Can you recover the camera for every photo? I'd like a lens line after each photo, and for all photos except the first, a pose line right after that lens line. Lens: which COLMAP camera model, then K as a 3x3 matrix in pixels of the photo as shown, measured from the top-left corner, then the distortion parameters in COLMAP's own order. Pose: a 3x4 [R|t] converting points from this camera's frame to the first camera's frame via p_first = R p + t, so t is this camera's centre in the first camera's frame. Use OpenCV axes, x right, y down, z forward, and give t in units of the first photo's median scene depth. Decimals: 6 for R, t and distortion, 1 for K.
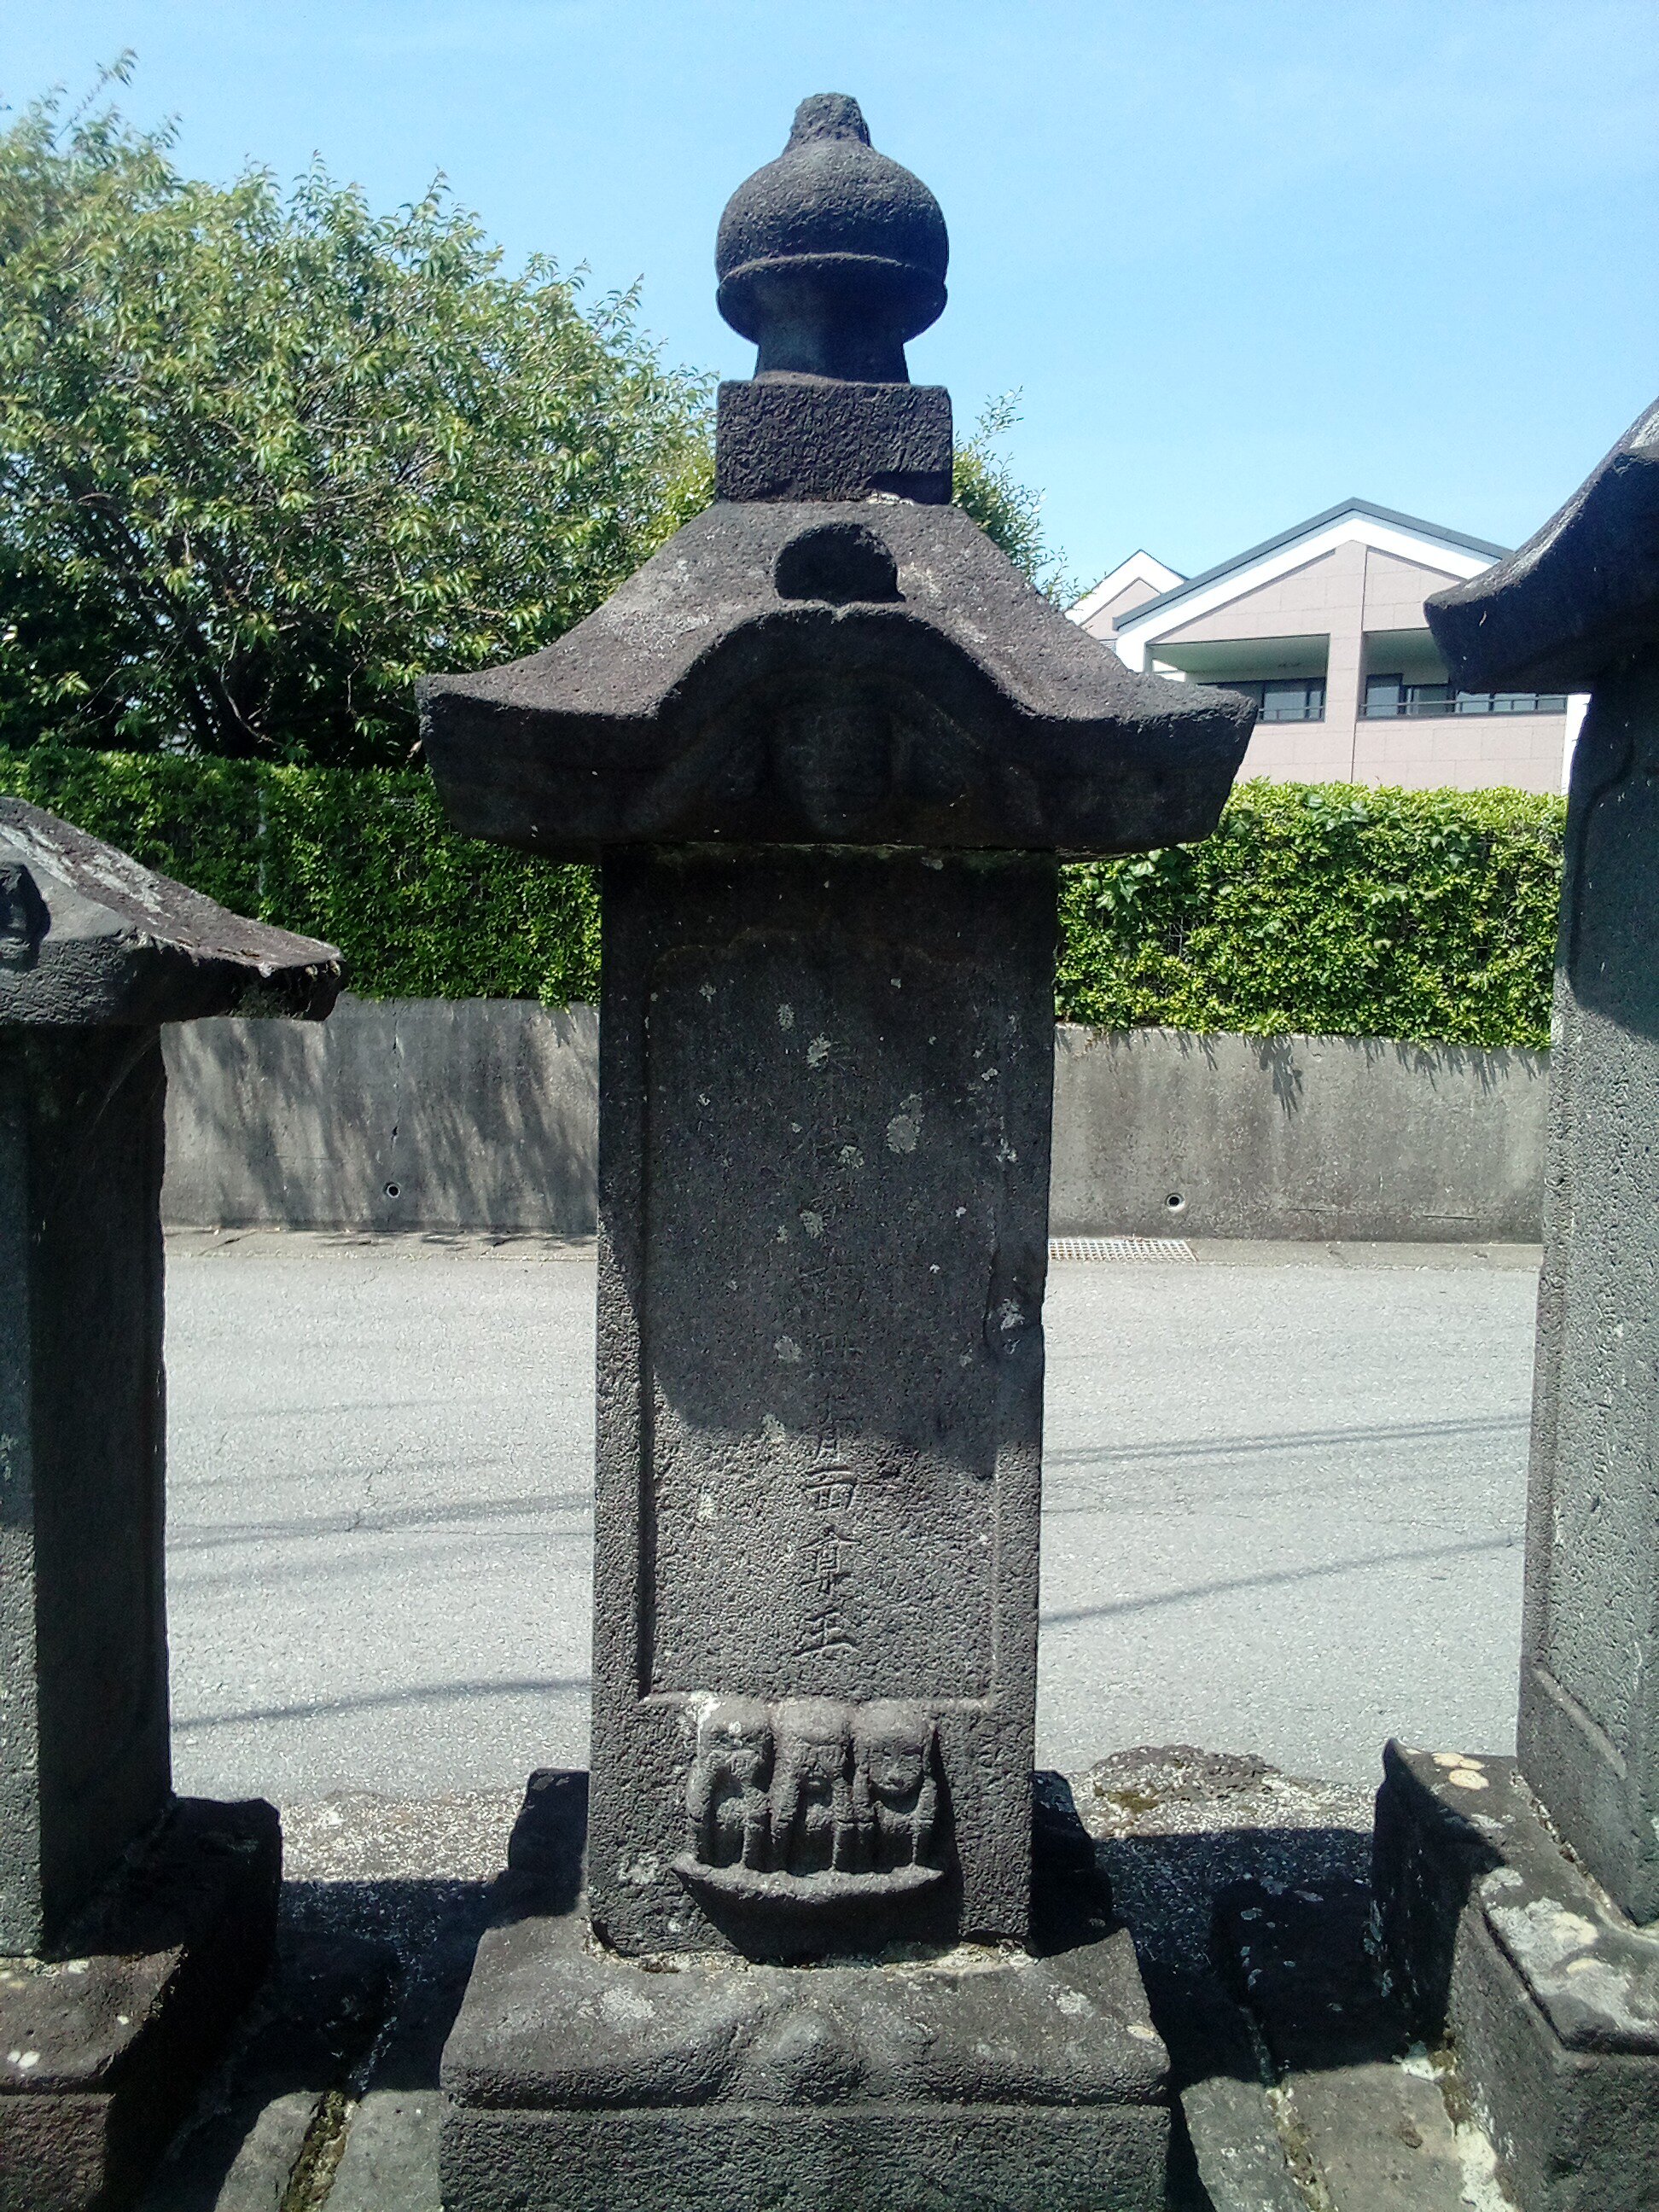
lens RADIAL K [[1767.3, 0, 829.5], [0, 1767.3, 1106.0], [0, 0, 1]] dist [0.070441, -0.132411]
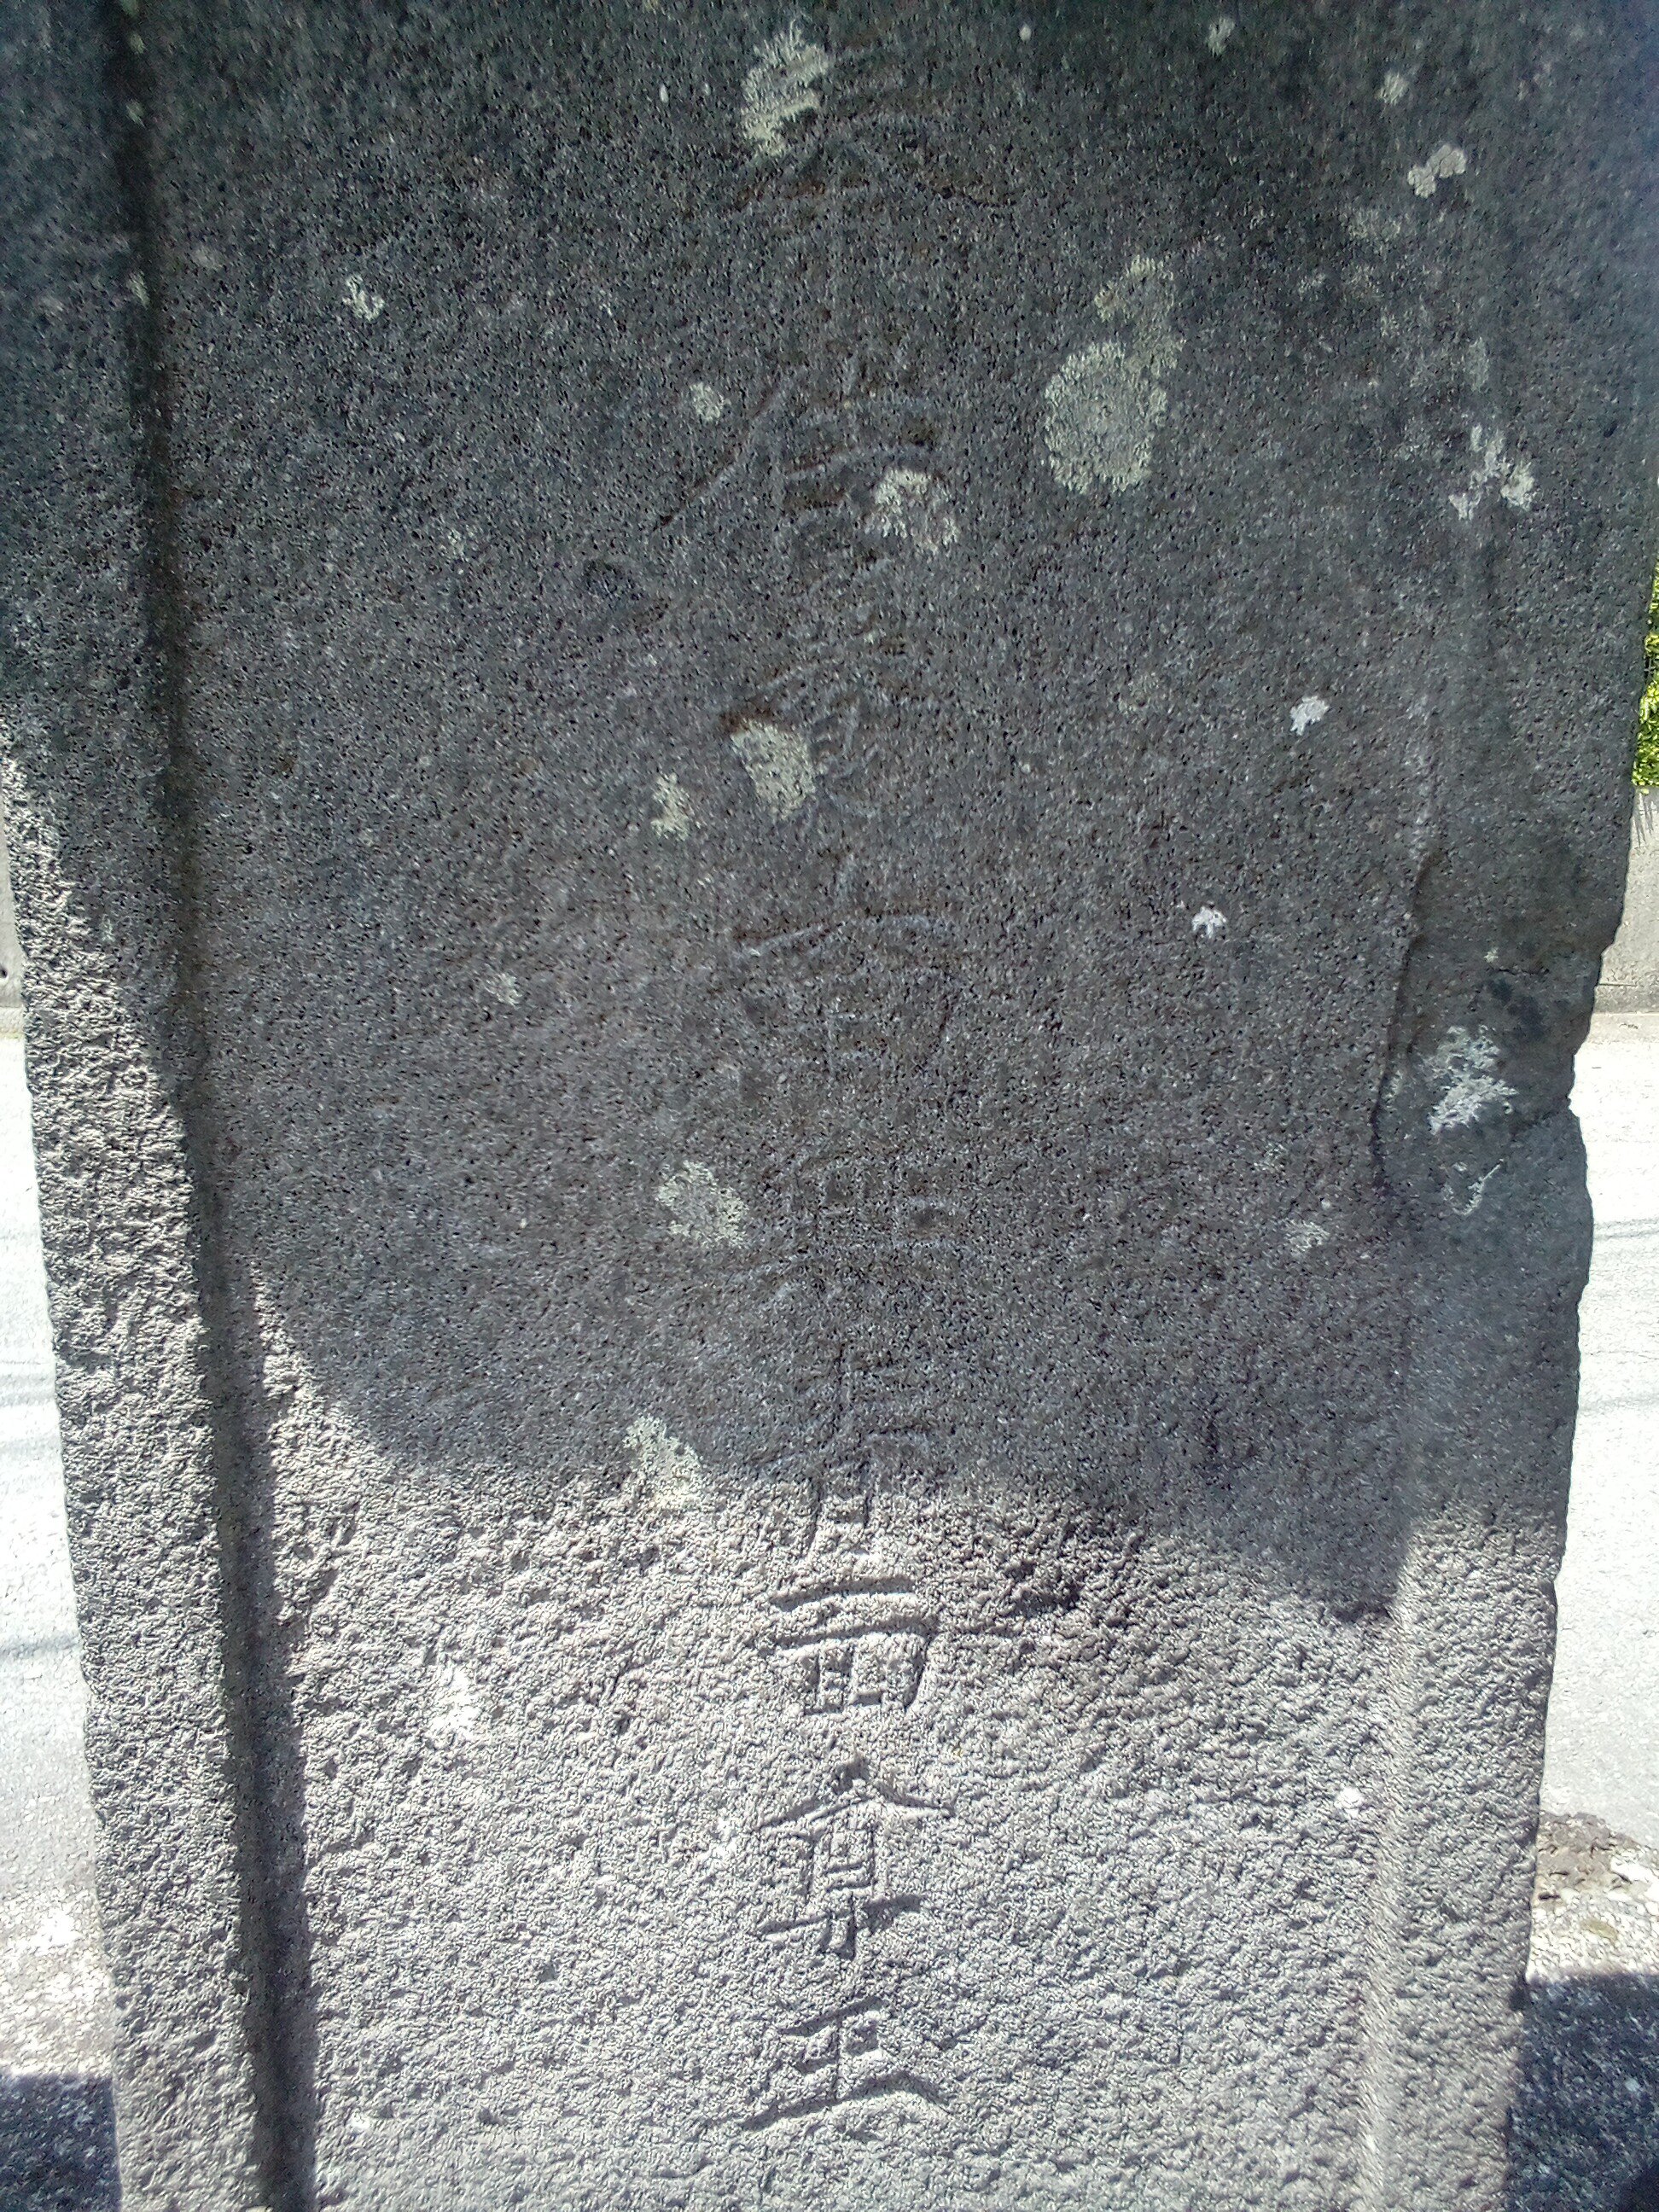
lens RADIAL K [[1767.3, 0, 829.5], [0, 1767.3, 1106.0], [0, 0, 1]] dist [0.070441, -0.132411]
pose [[0.999344, -0.009687, -0.034892, 0.008203], [0.013767, 0.992839, 0.118664, 0.086294], [0.033492, -0.119066, 0.992321, 0.709172]]
